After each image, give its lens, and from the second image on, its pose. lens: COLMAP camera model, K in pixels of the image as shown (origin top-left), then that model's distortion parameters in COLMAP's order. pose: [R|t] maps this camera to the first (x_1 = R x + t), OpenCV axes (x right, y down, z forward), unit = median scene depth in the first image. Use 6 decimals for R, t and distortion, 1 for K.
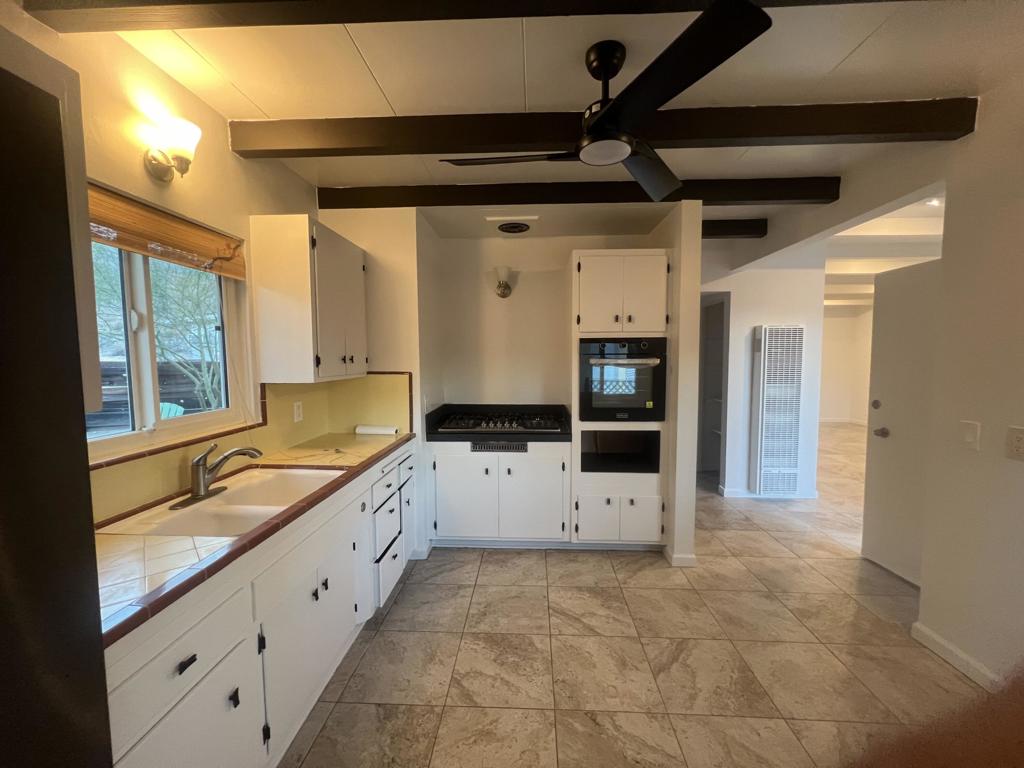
lens RADIAL K [[412.8, 0, 512.0], [0, 412.8, 384.0], [0, 0, 1]] dist [-0.001774, -0.000285]
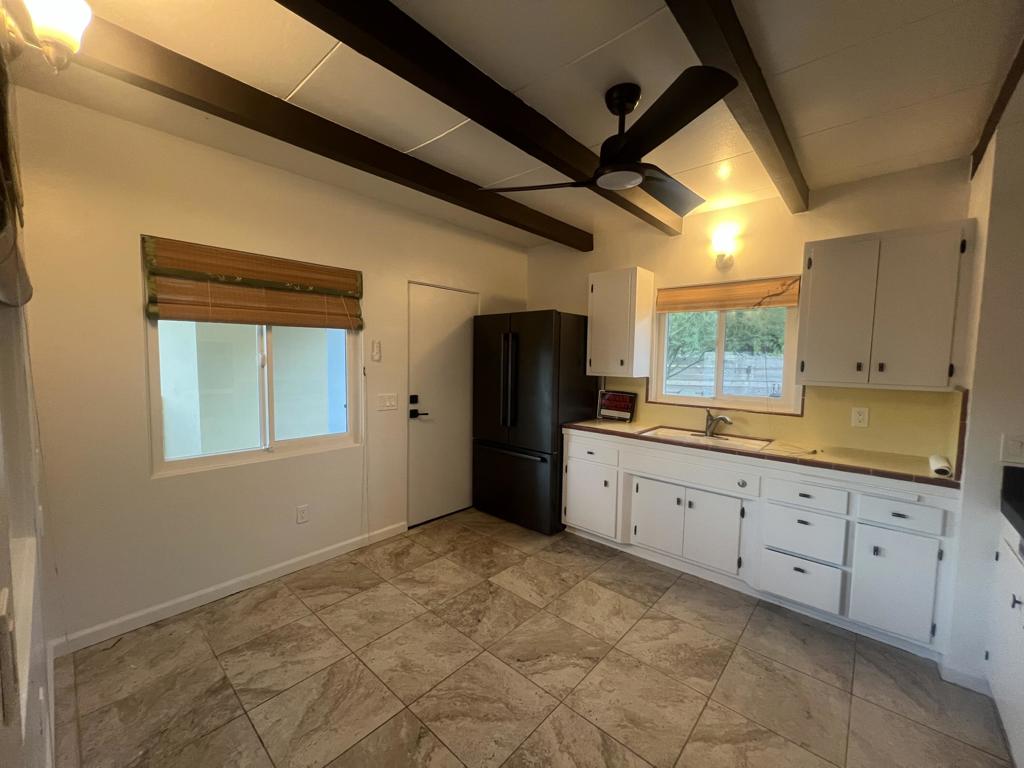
lens RADIAL K [[412.8, 0, 512.0], [0, 412.8, 384.0], [0, 0, 1]] dist [-0.001774, -0.000285]
pose [[-0.631555, 0.043916, -0.774086, 1.075759], [-0.067960, 0.991416, 0.111692, -0.093119], [0.772347, 0.123146, -0.623150, 1.272842]]
